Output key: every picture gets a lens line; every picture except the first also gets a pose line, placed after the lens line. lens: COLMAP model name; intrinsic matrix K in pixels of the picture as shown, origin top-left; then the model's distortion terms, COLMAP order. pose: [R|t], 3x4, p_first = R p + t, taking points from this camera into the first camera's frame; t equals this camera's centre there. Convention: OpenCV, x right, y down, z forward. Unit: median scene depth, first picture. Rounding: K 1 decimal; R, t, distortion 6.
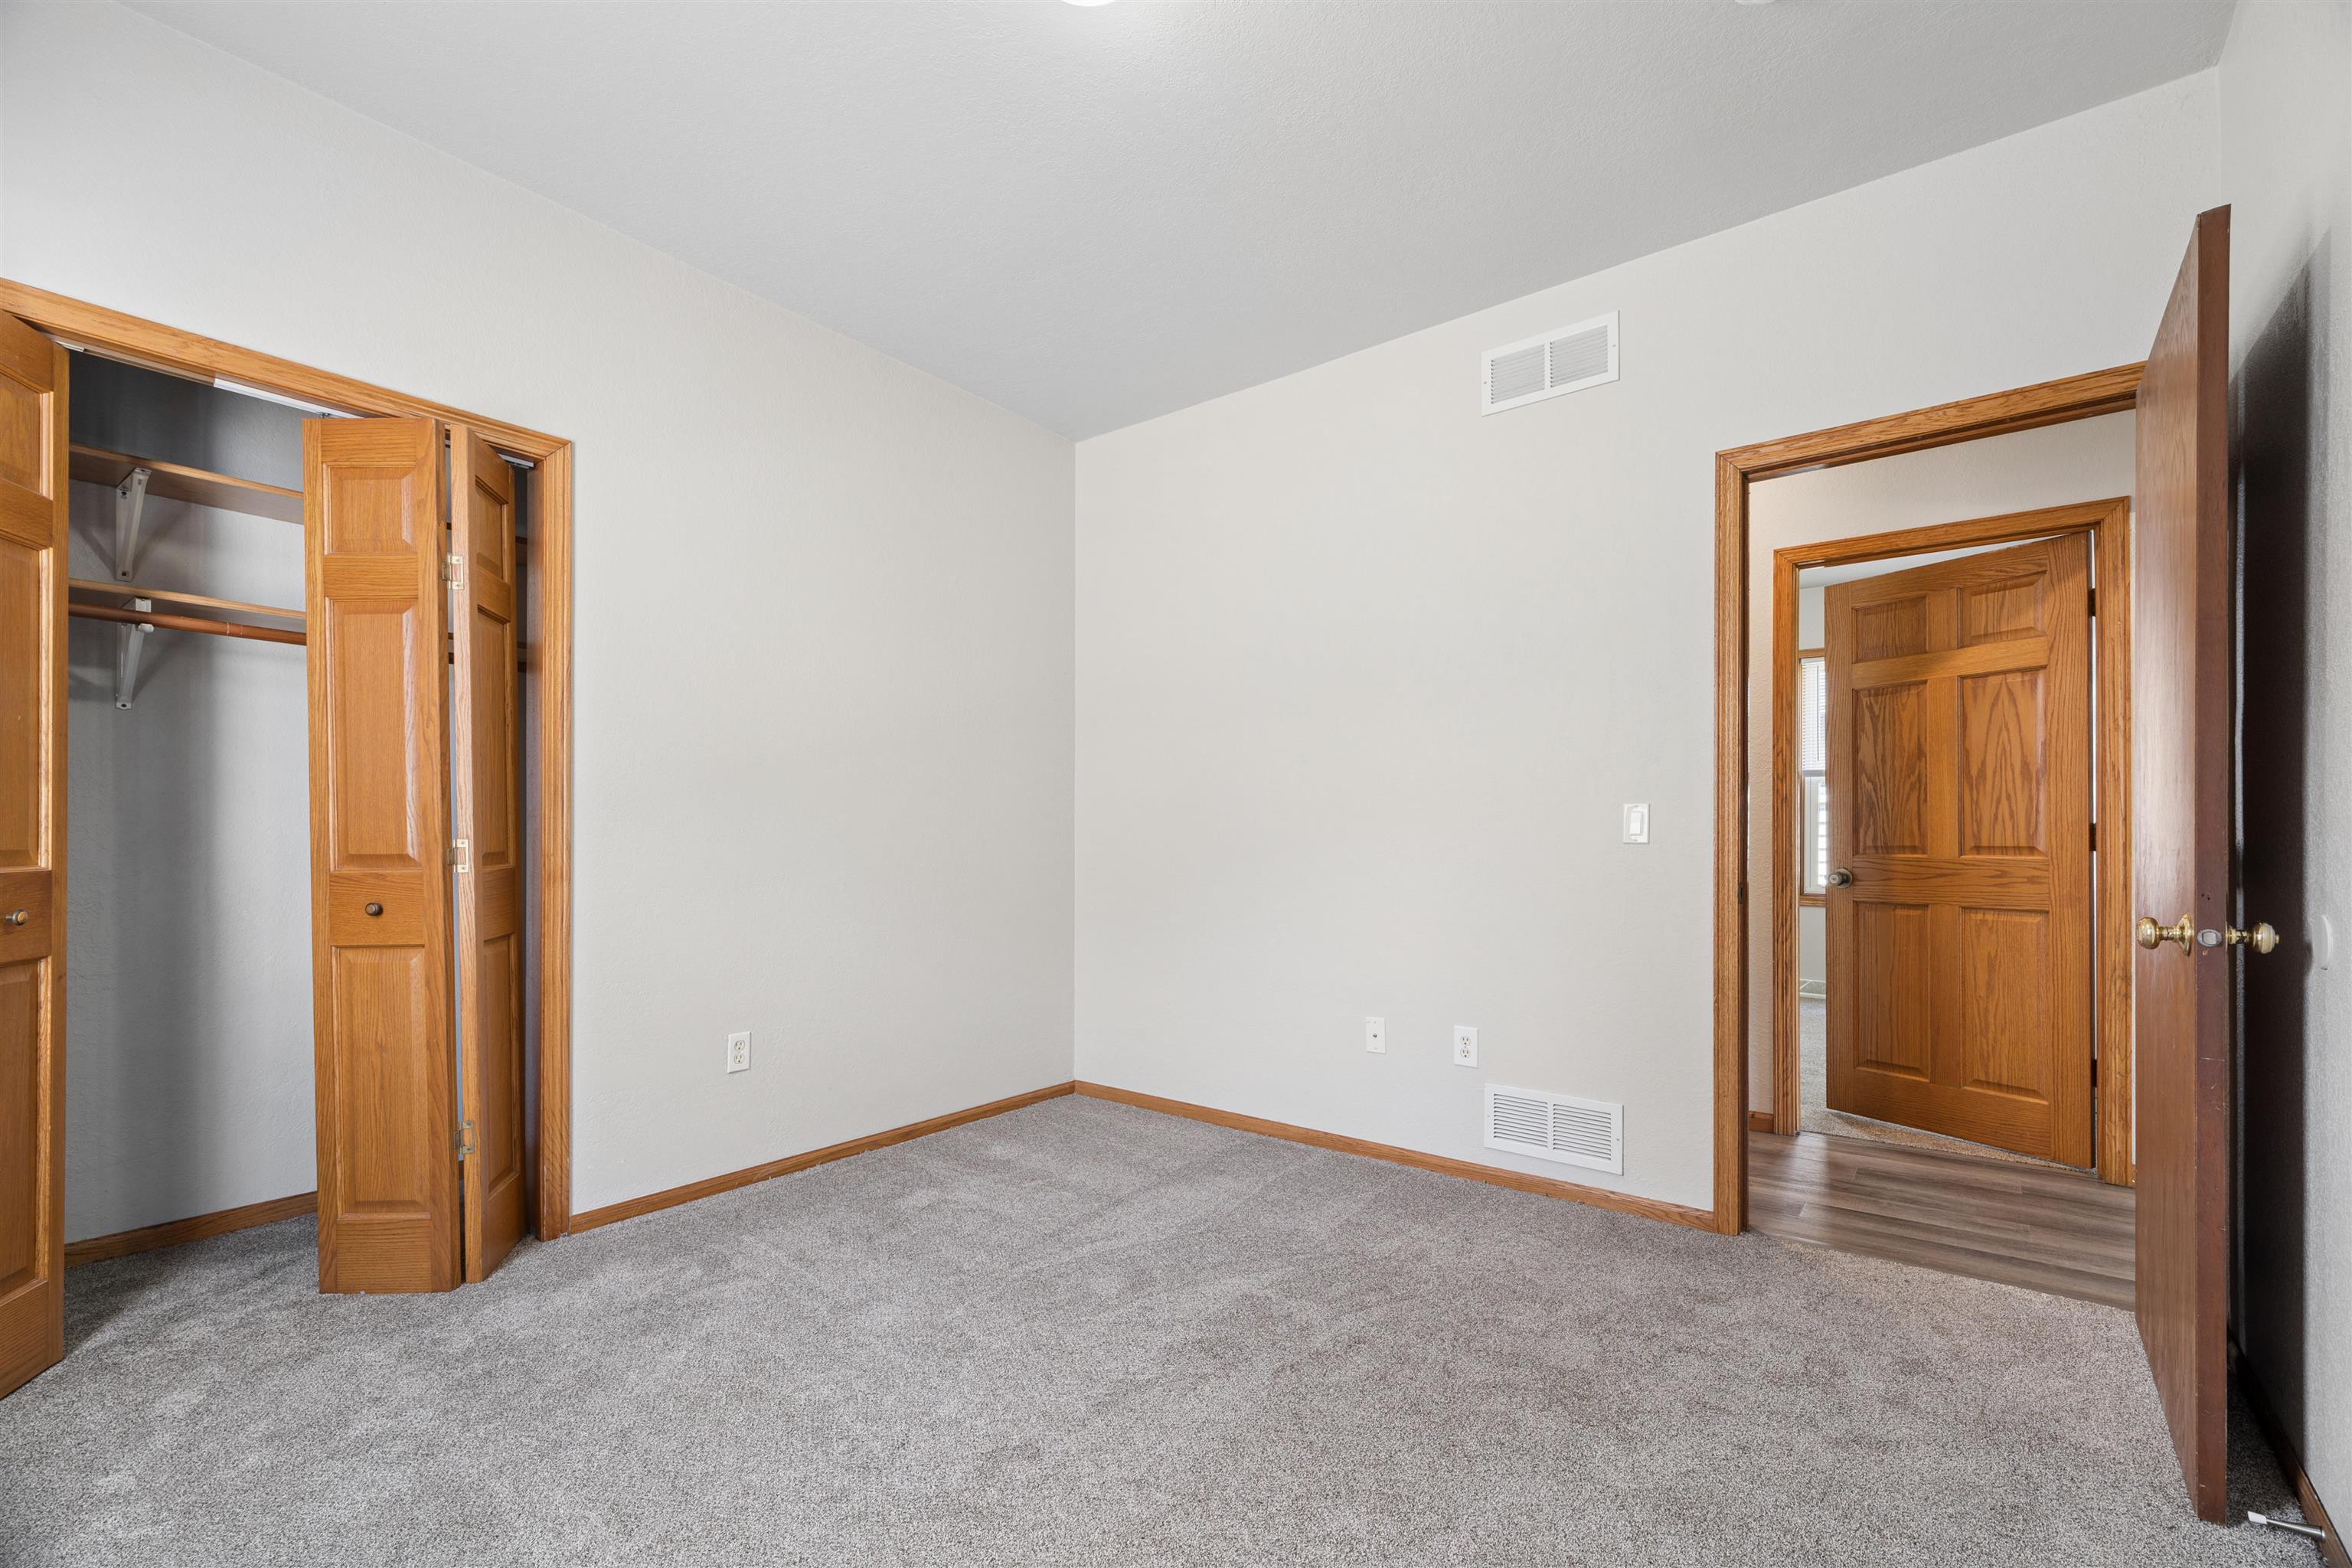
lens RADIAL K [[1009.9, 0, 1175.3], [0, 1009.9, 829.8], [0, 0, 1]] dist [0.000438, 0.000268]
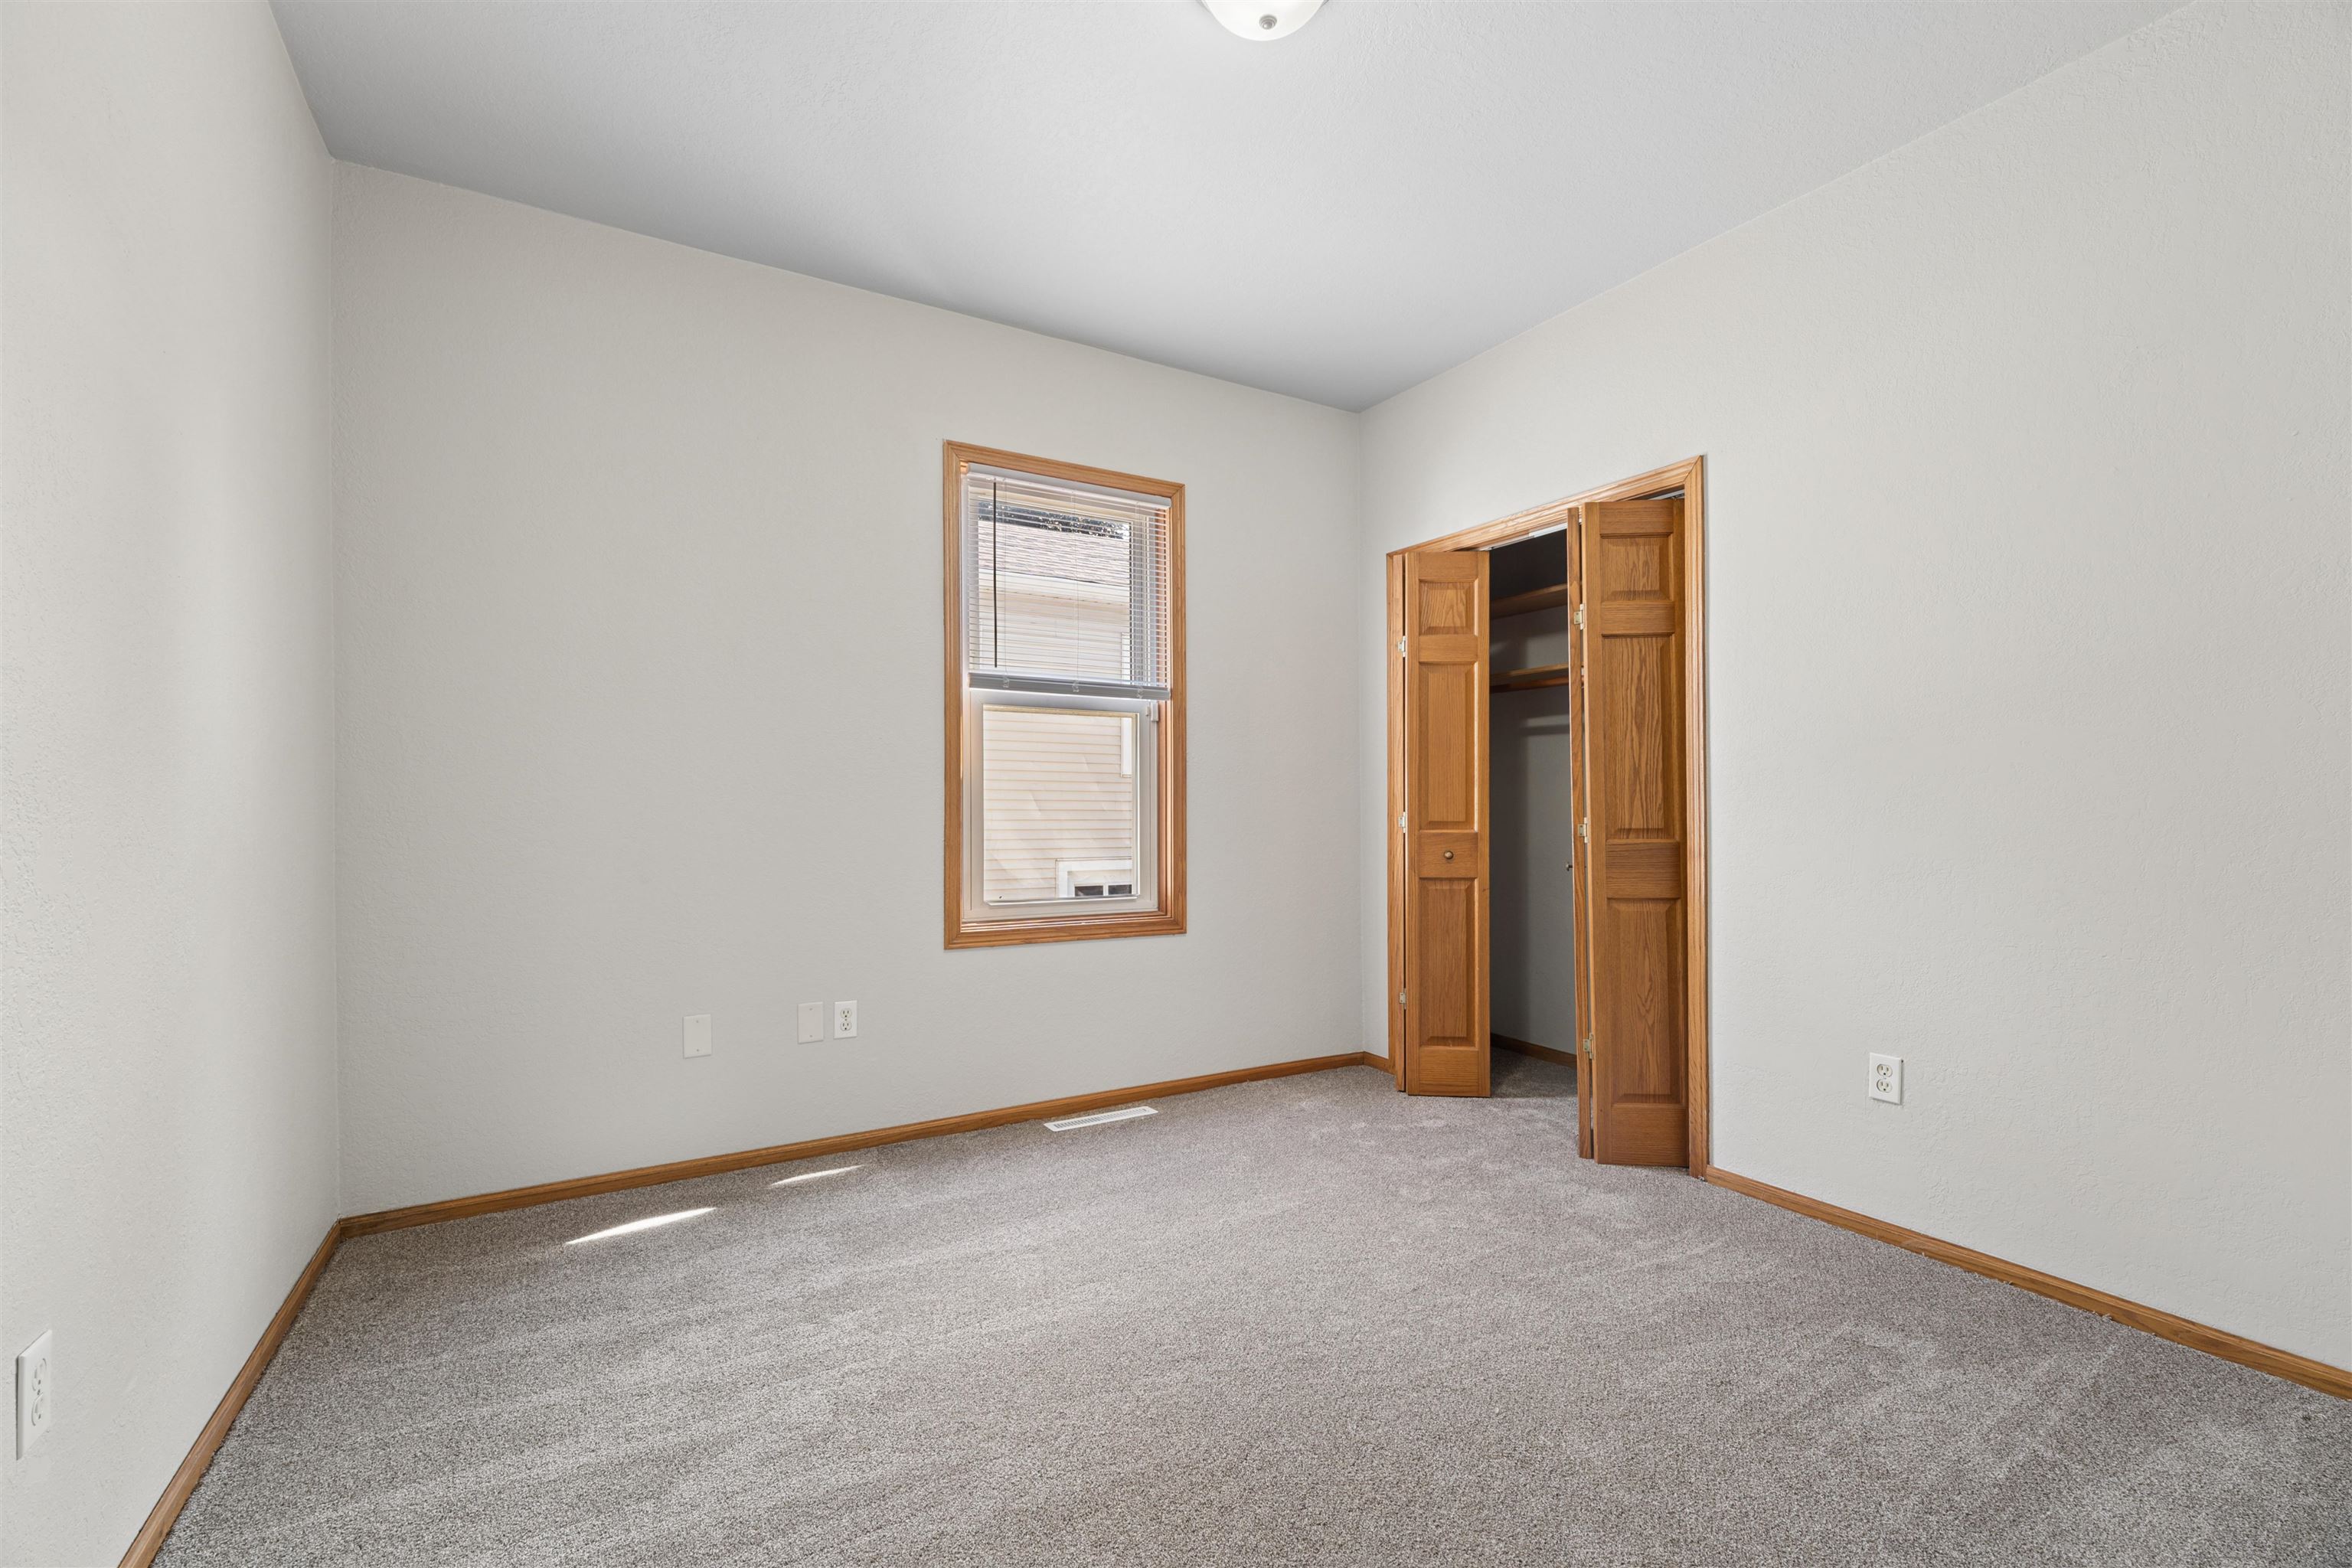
lens RADIAL K [[997.8, 0, 1168.3], [0, 997.8, 797.1], [0, 0, 1]] dist [0.000633, 0.000471]
pose [[-0.369784, -0.014962, -0.928997, 0.632704], [0.001627, 0.999858, -0.016751, 0.003167], [0.929116, -0.007706, -0.369707, 0.876499]]
